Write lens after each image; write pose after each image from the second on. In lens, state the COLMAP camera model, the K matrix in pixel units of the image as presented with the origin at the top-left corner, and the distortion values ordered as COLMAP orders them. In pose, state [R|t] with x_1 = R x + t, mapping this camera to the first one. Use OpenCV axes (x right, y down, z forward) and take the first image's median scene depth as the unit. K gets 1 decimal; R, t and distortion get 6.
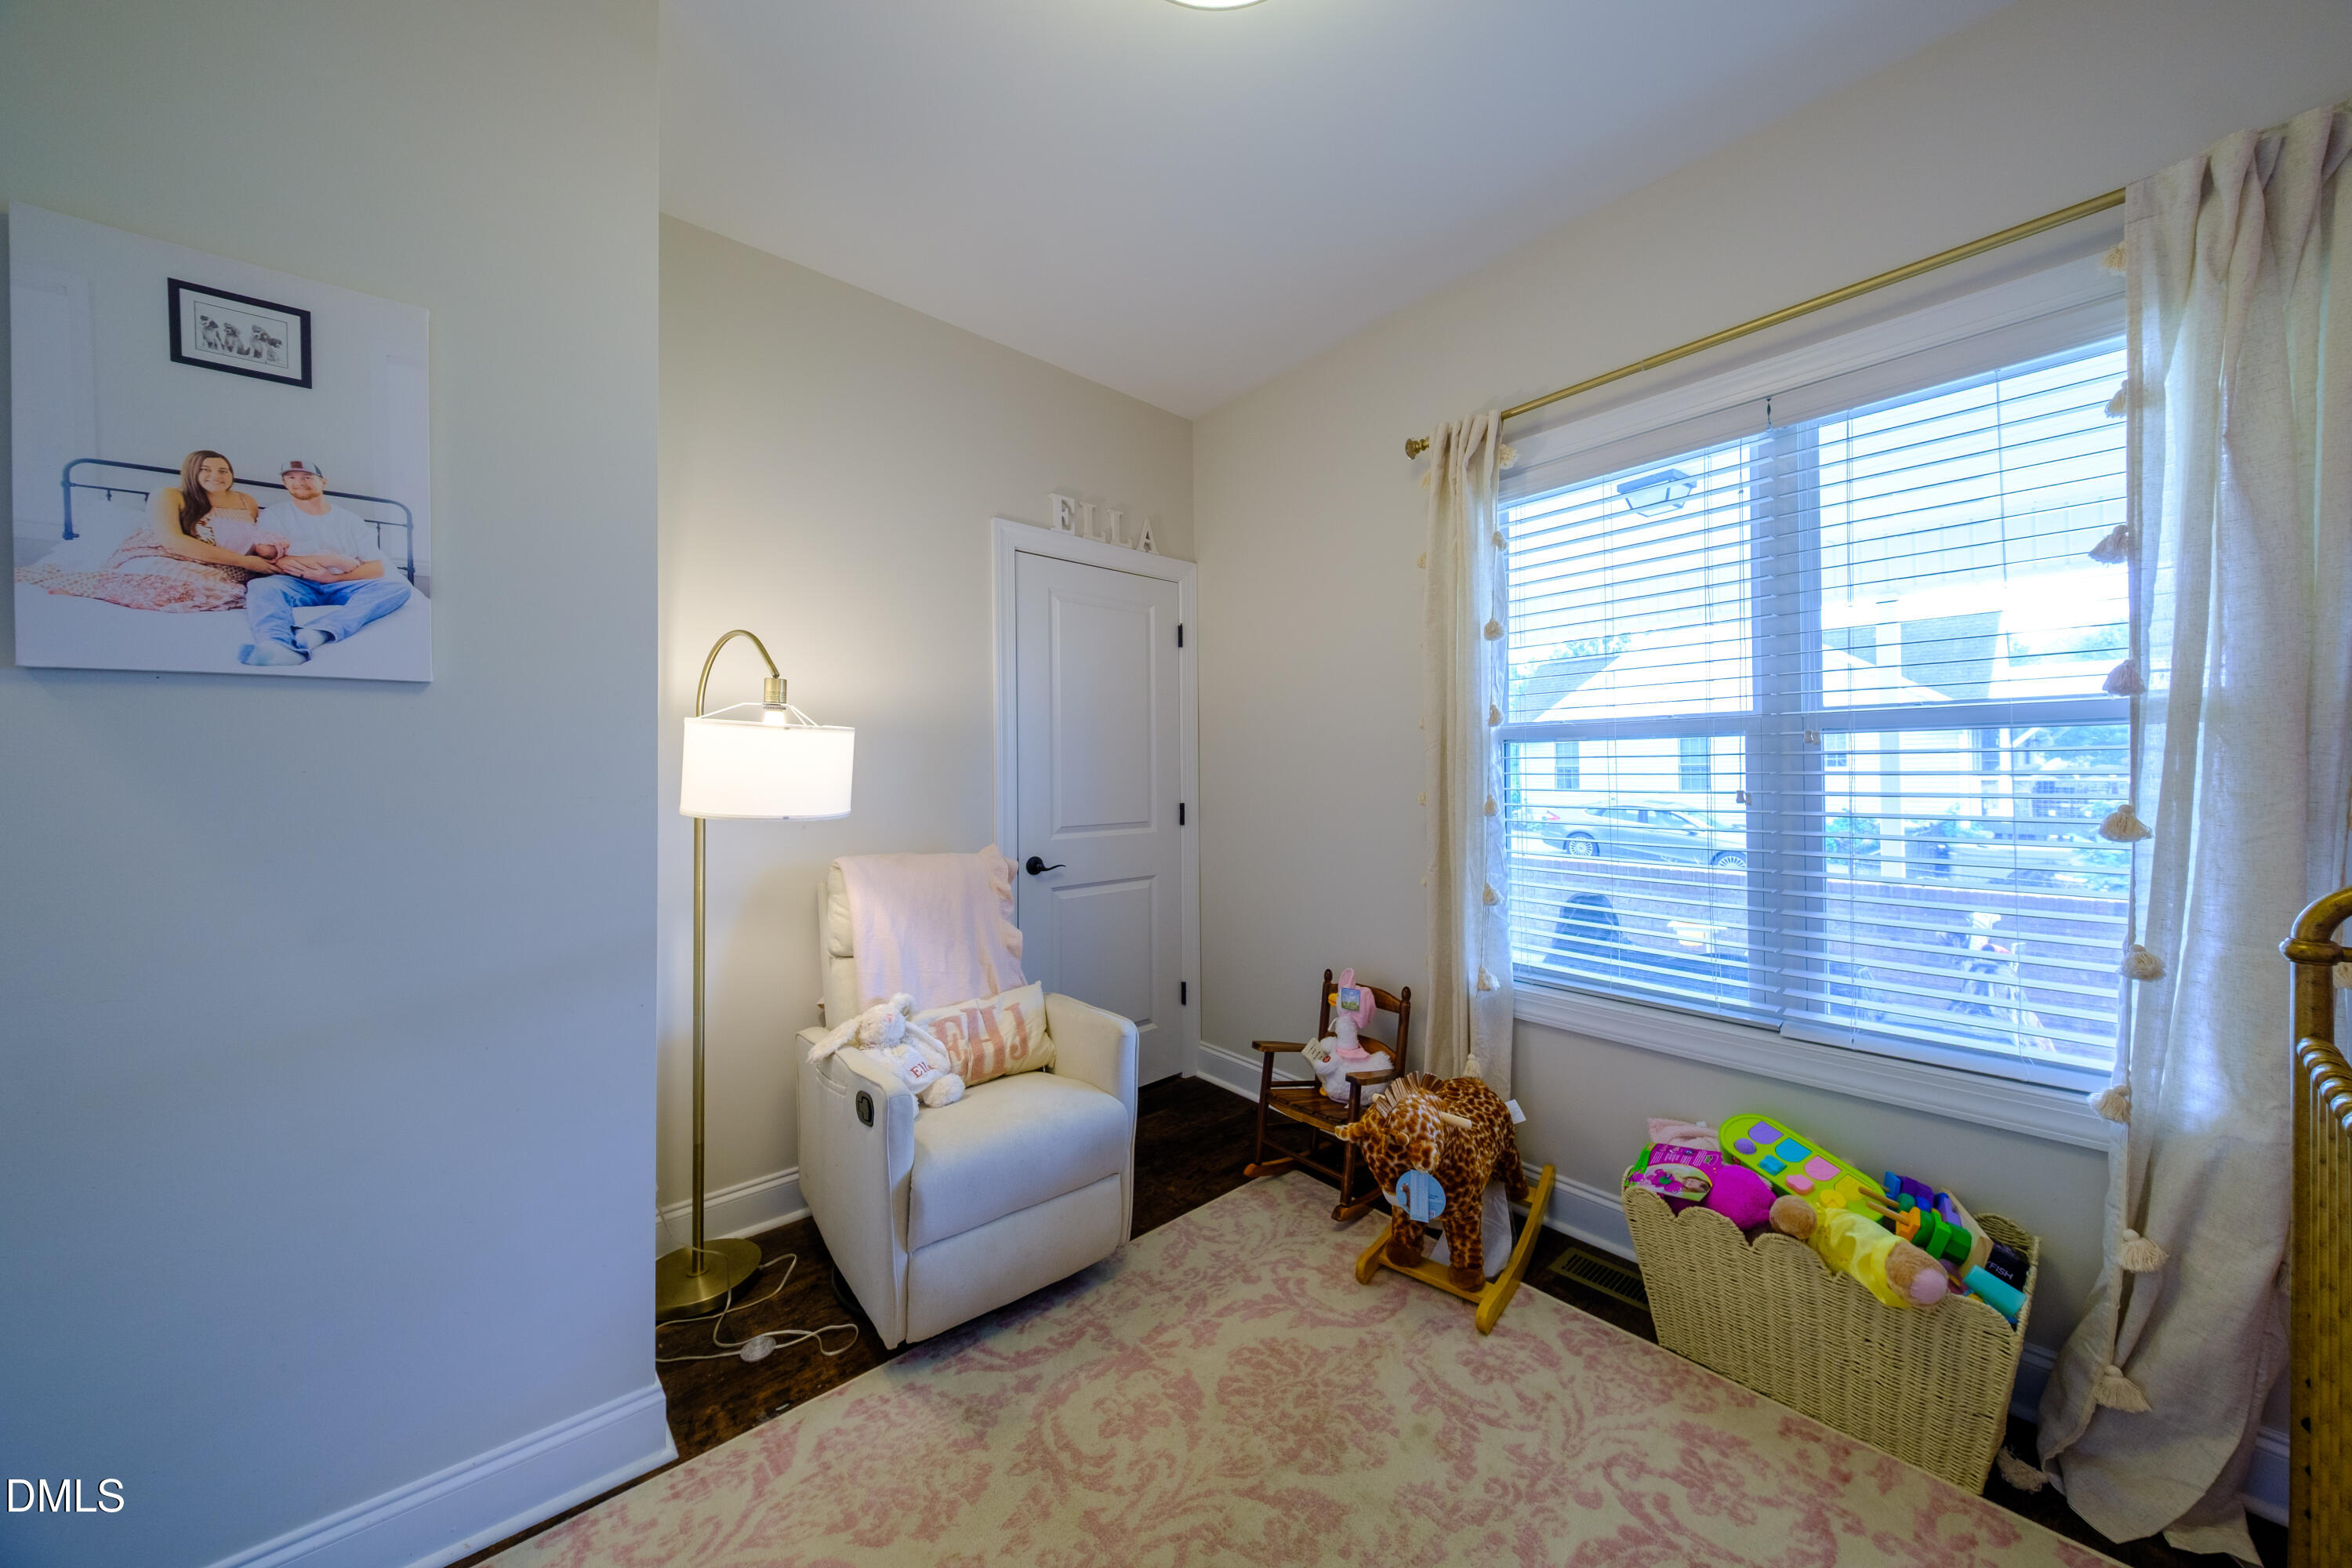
lens RADIAL K [[816.1, 0, 1175.1], [0, 816.1, 773.4], [0, 0, 1]] dist [0.002044, -0.001049]
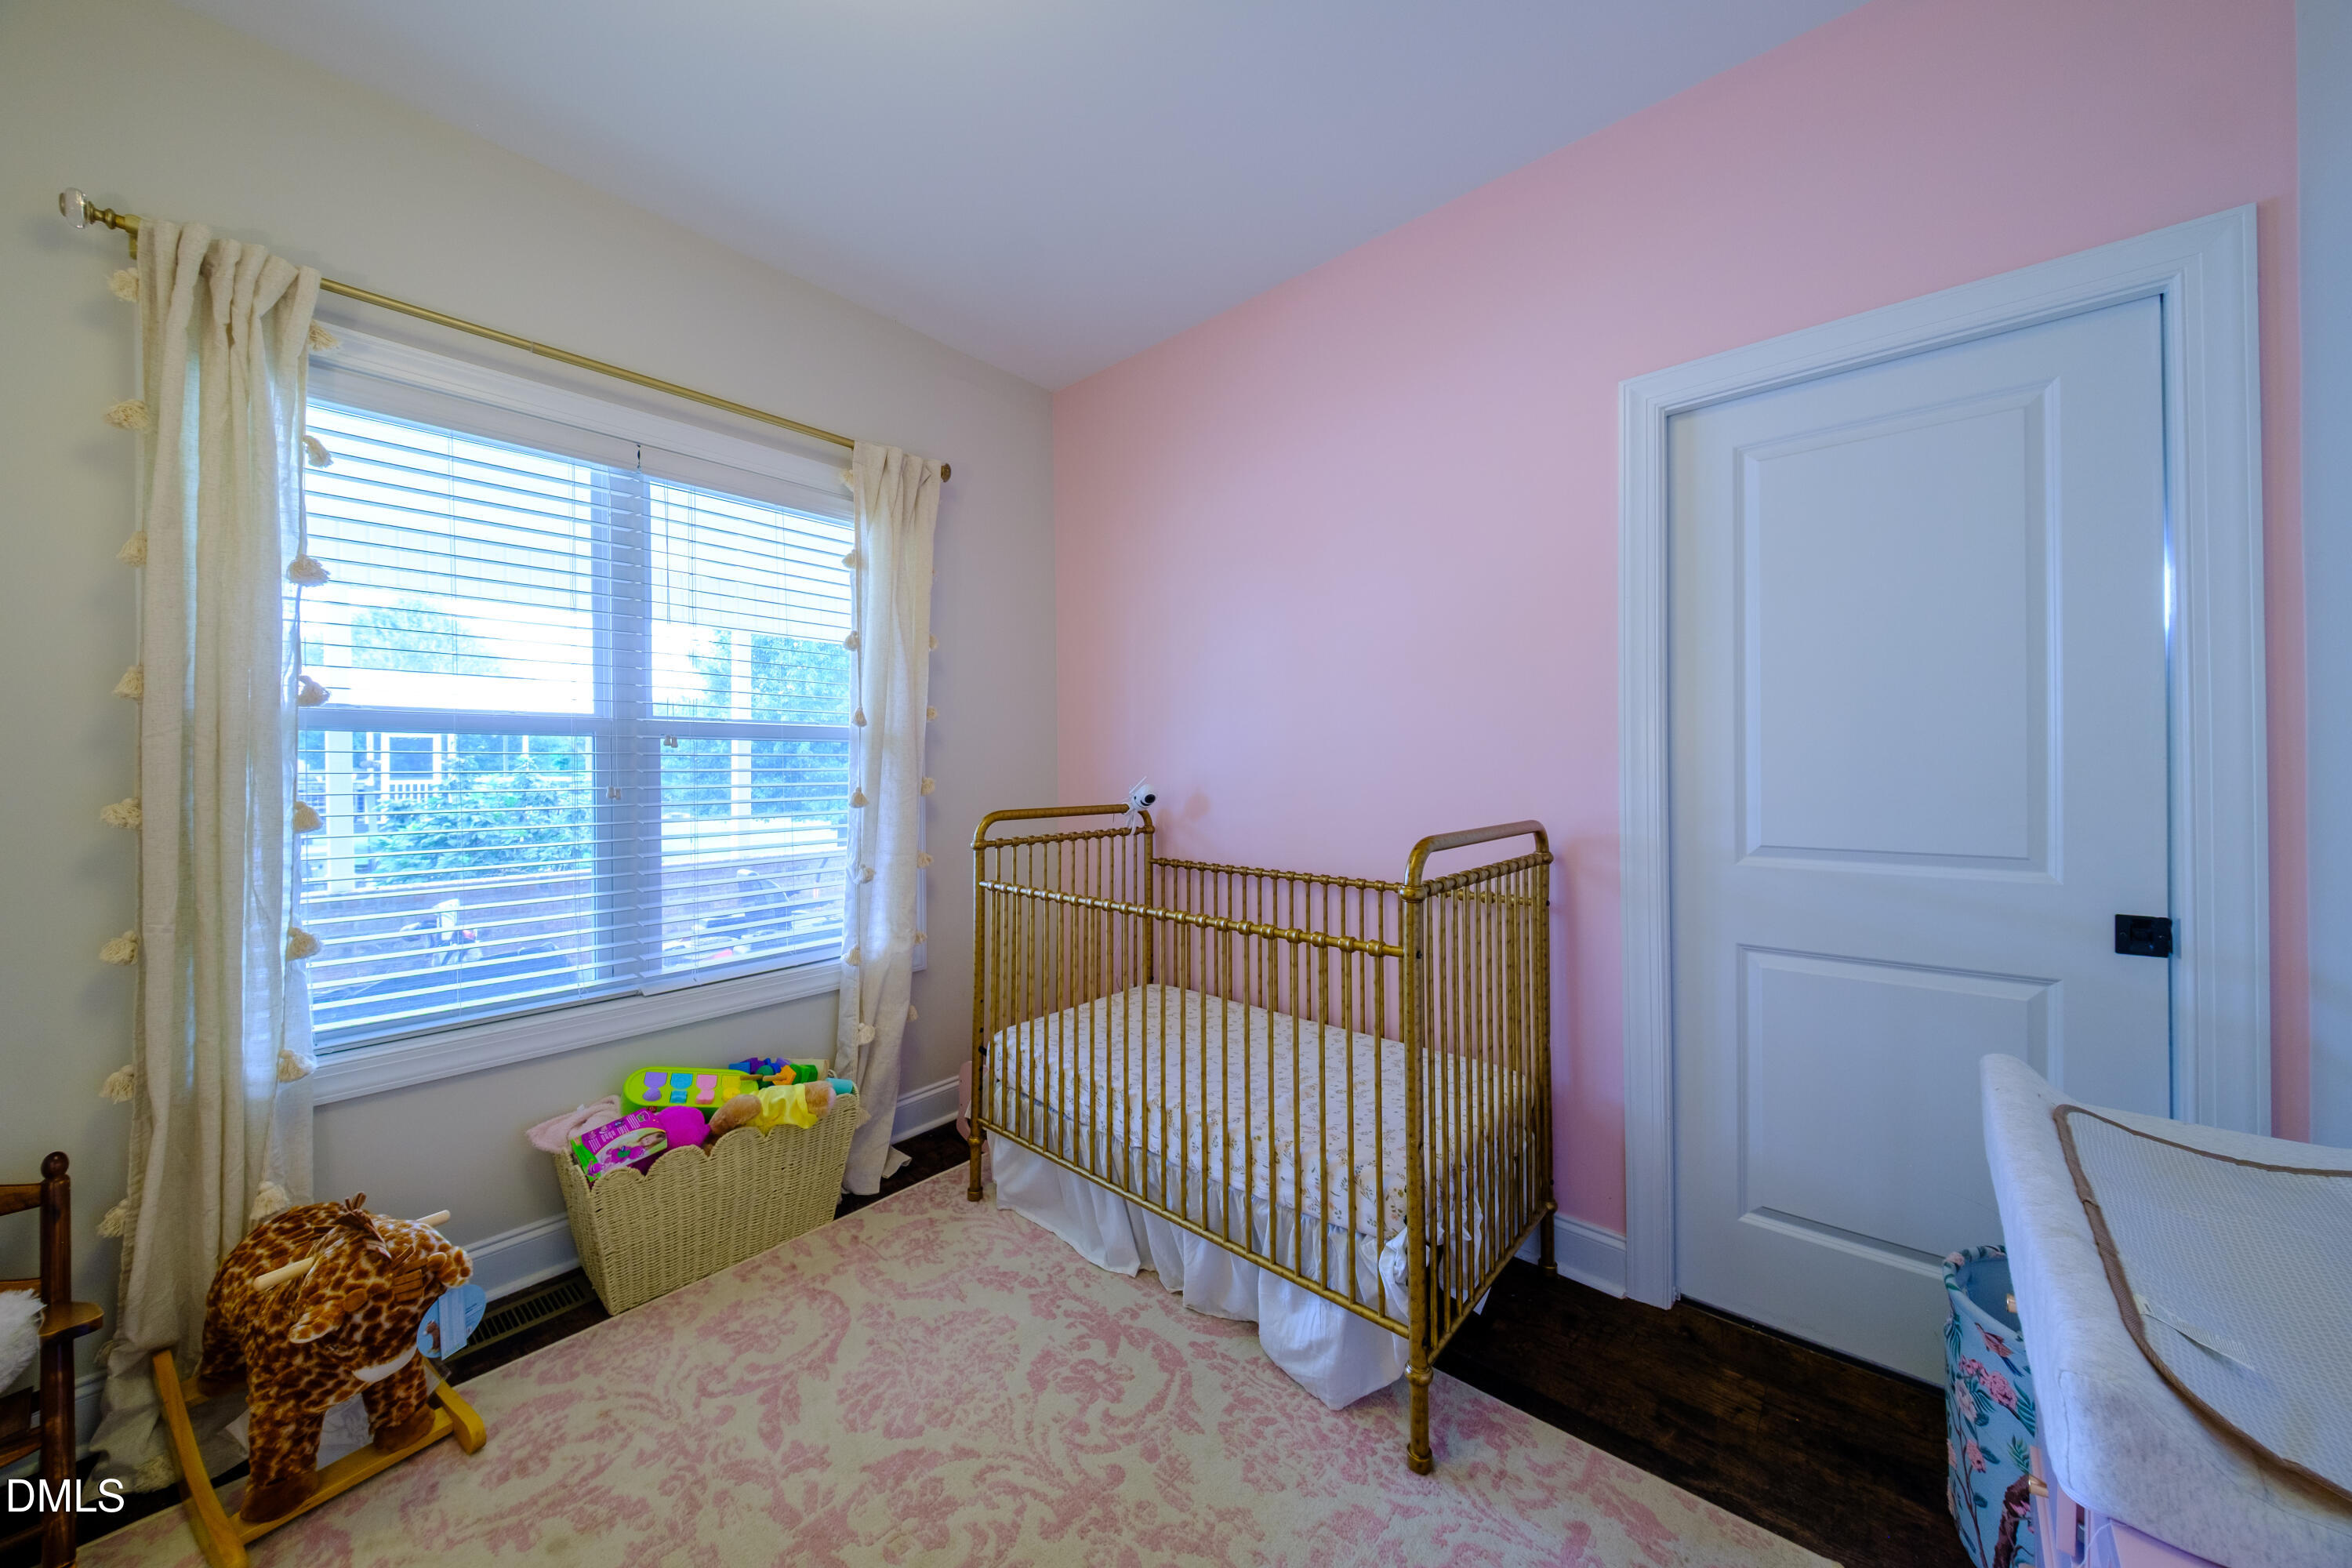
lens RADIAL K [[885.0, 0, 1179.7], [0, 885.0, 772.0], [0, 0, 1]] dist [0.000658, -0.000012]
pose [[-0.165251, -0.003783, 0.986244, -0.650152], [0.000289, 0.999992, 0.003884, -0.003024], [-0.986252, 0.000927, -0.165248, 0.472212]]
